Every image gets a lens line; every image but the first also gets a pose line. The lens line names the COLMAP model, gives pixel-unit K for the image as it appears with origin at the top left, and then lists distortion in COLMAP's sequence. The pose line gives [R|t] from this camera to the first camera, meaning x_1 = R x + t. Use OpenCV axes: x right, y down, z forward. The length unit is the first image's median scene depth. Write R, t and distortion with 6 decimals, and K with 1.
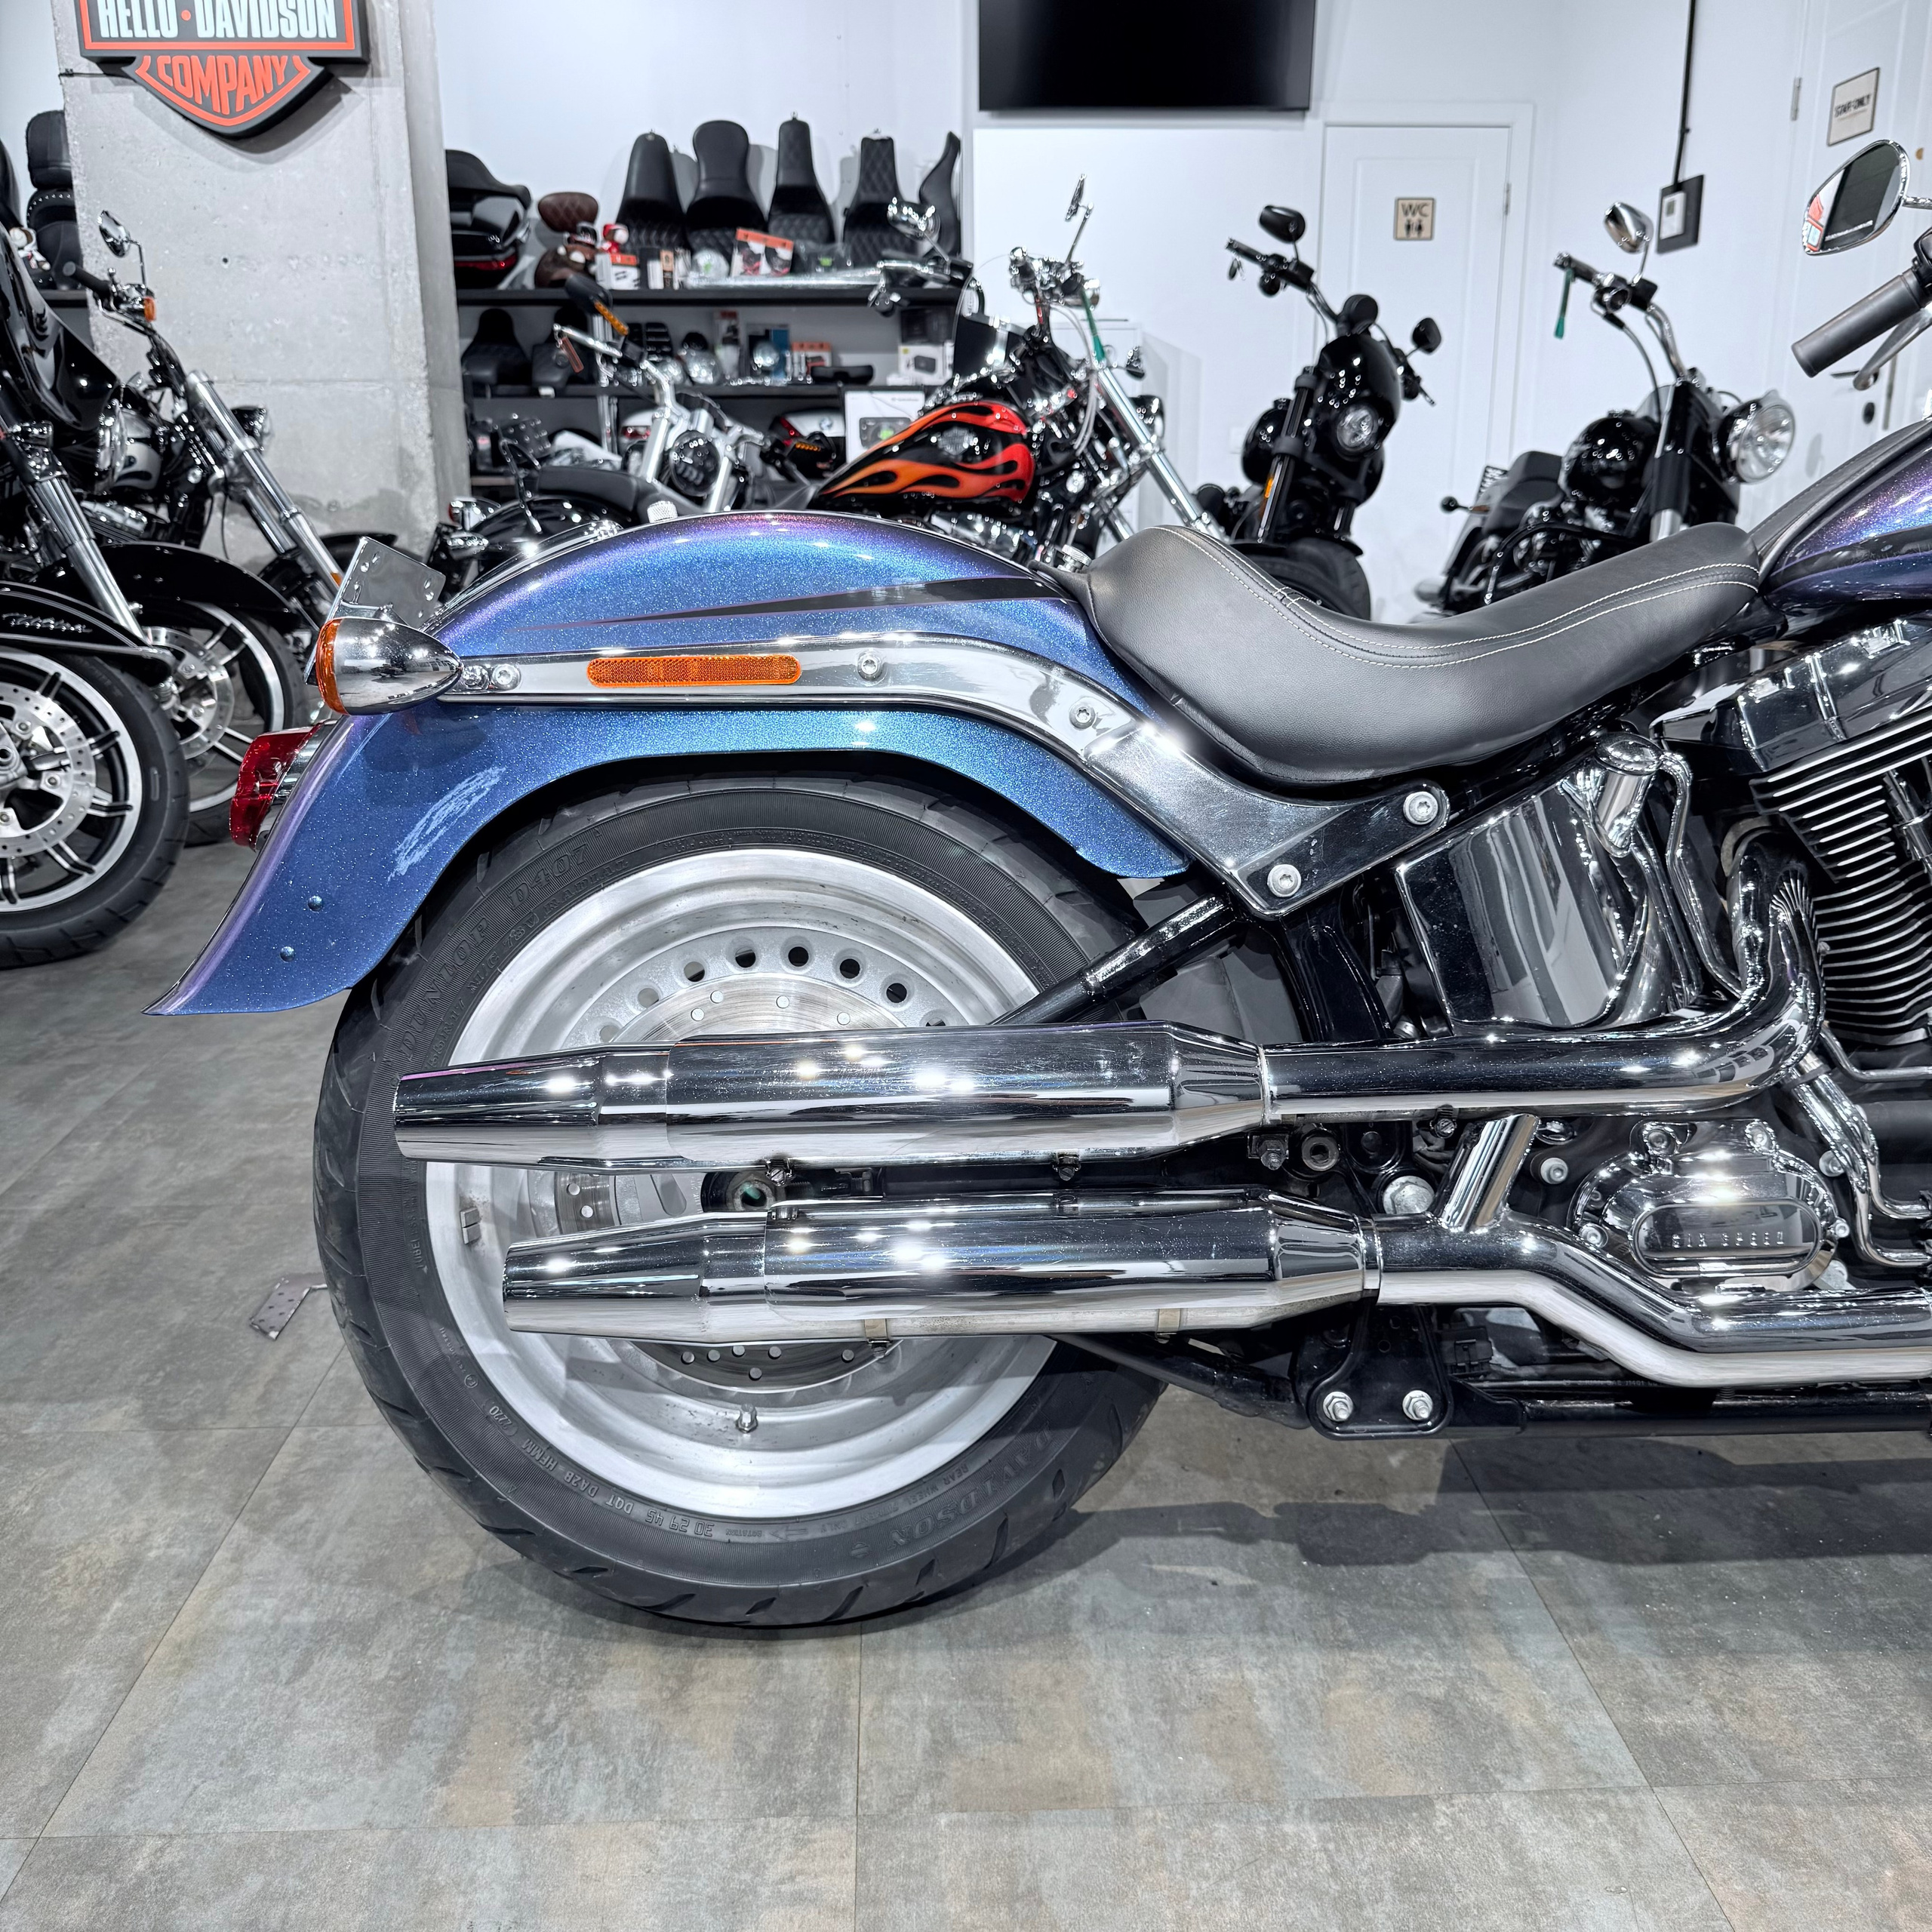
lens RADIAL K [[1811.3, 0, 966.0], [0, 1811.3, 966.0], [0, 0, 1]] dist [0.108793, -0.209400]
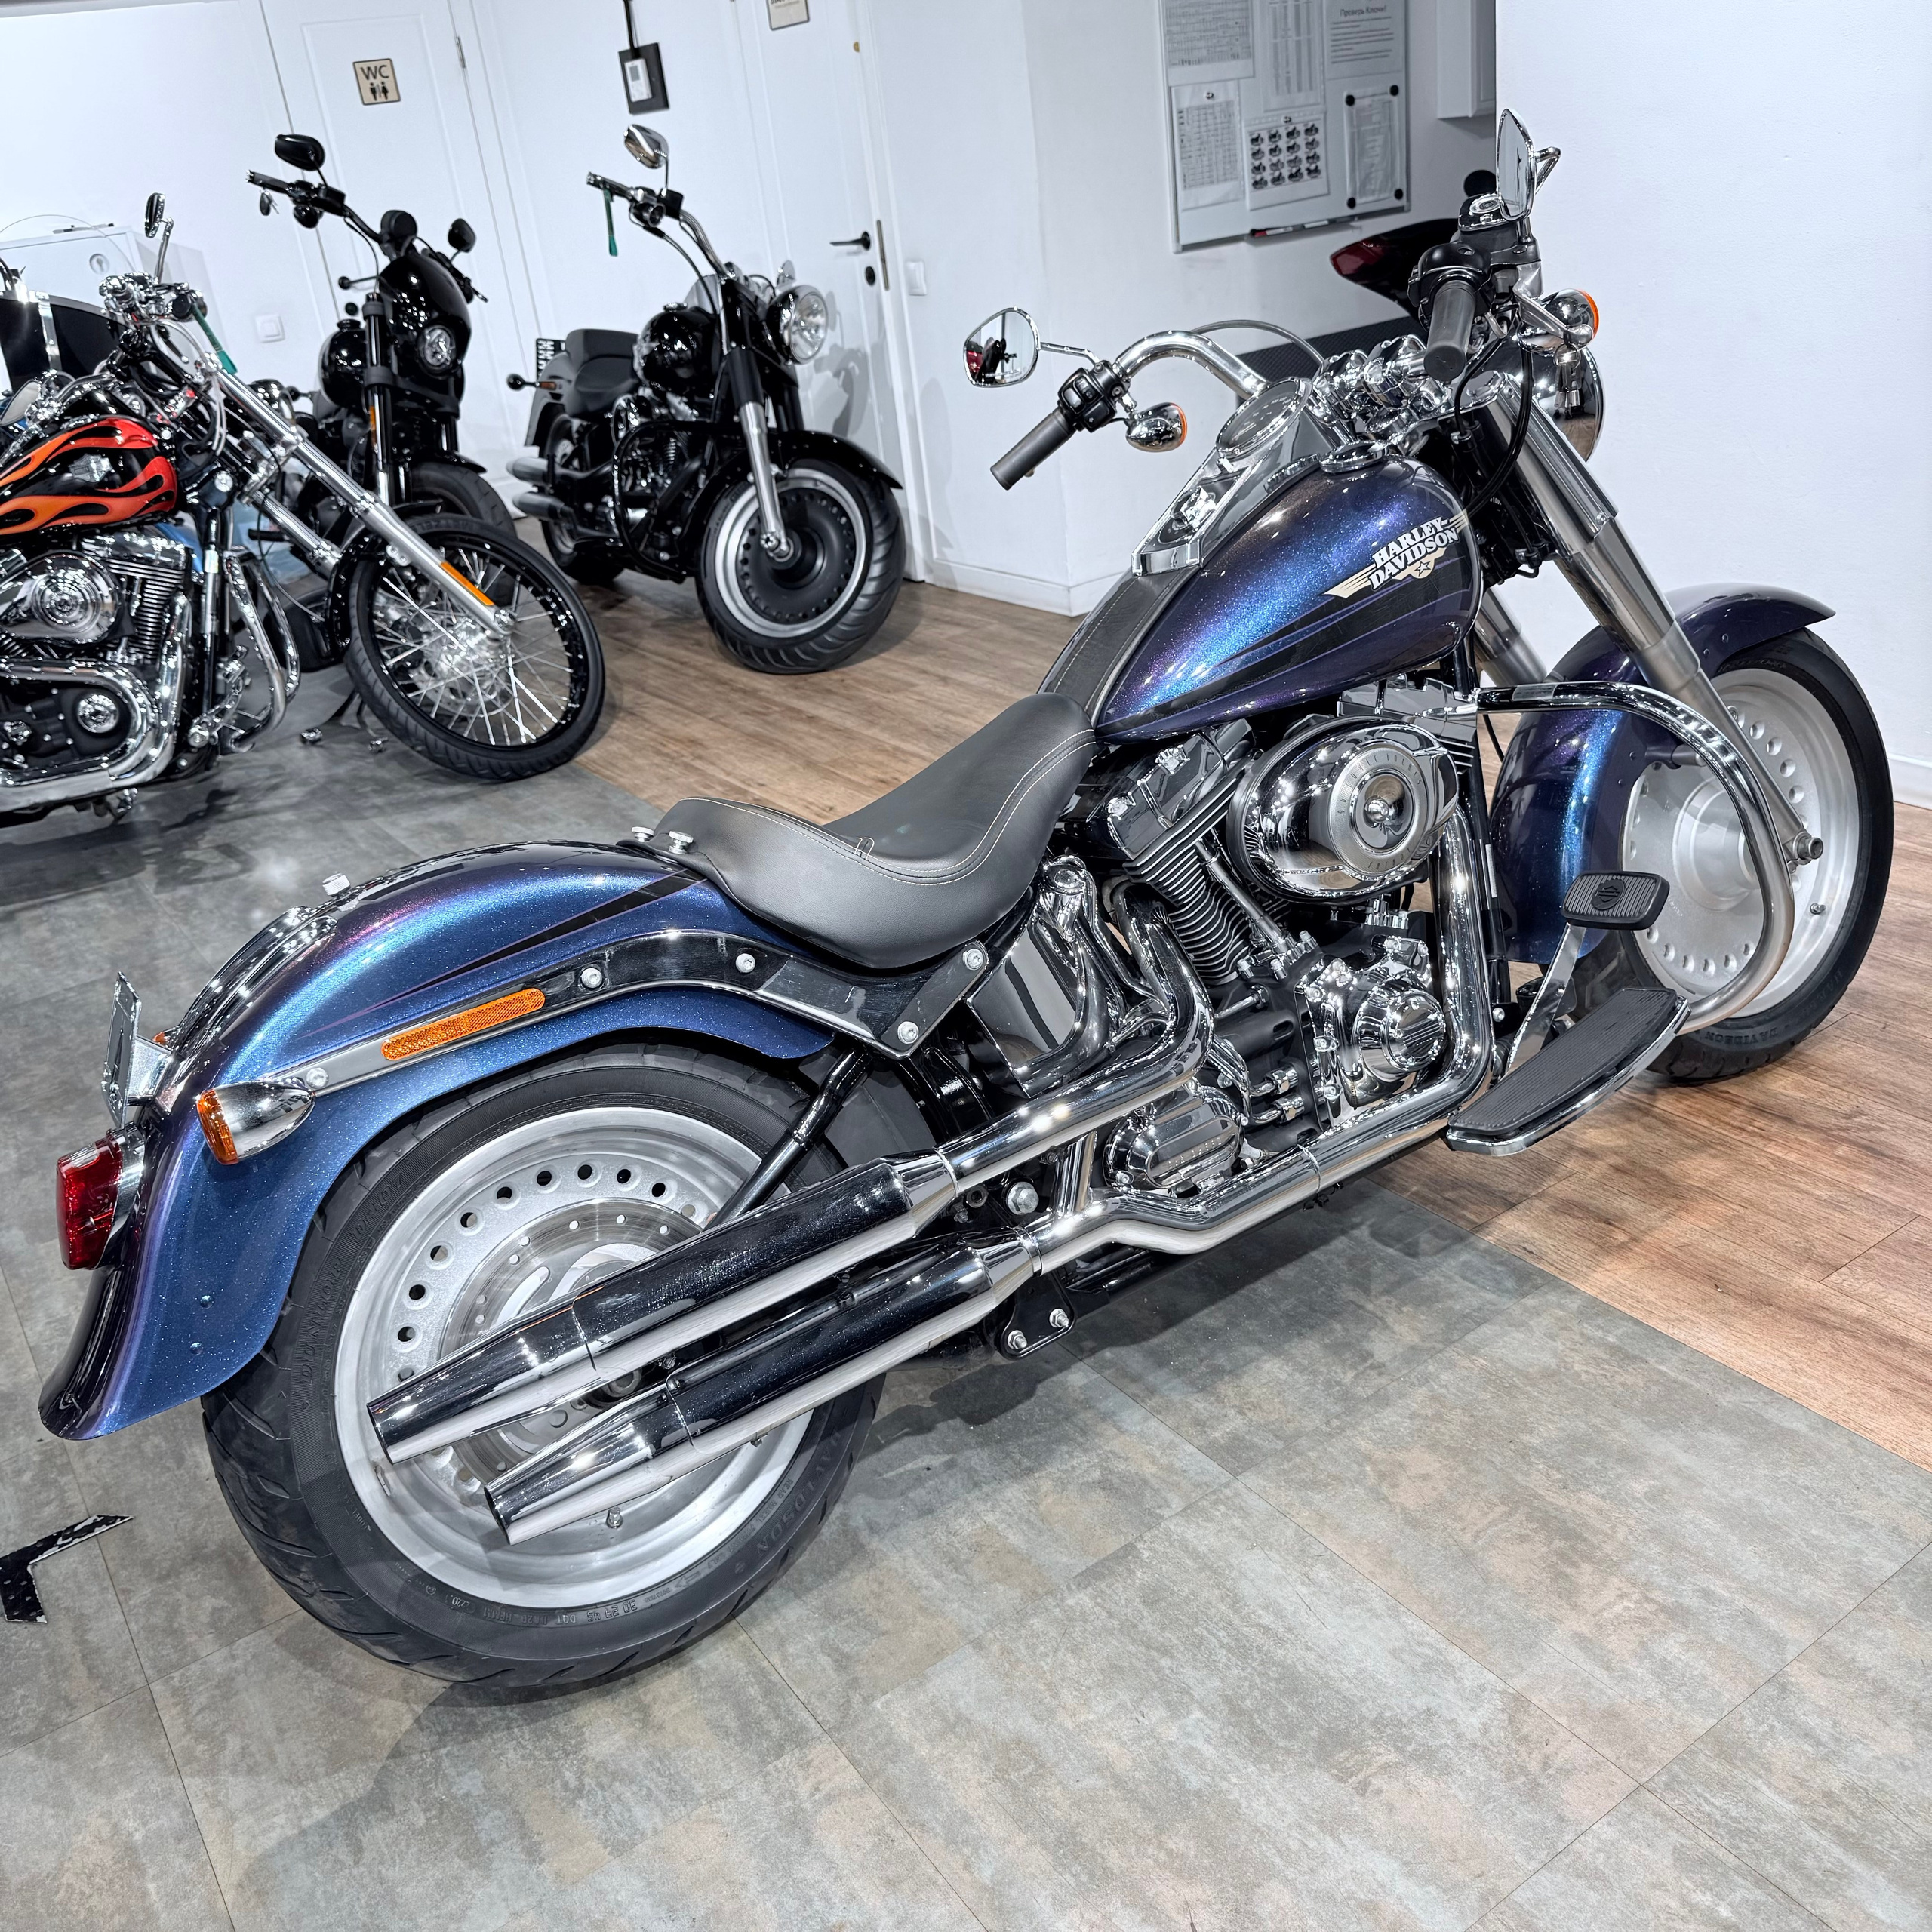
lens RADIAL K [[1794.0, 0, 974.6], [0, 1794.0, 971.3], [0, 0, 1]] dist [0.159526, -0.322739]
pose [[0.842794, -0.309868, 0.440092, -0.094941], [0.247156, 0.949155, 0.194984, -0.085319], [-0.478134, -0.055560, 0.876528, -0.070729]]
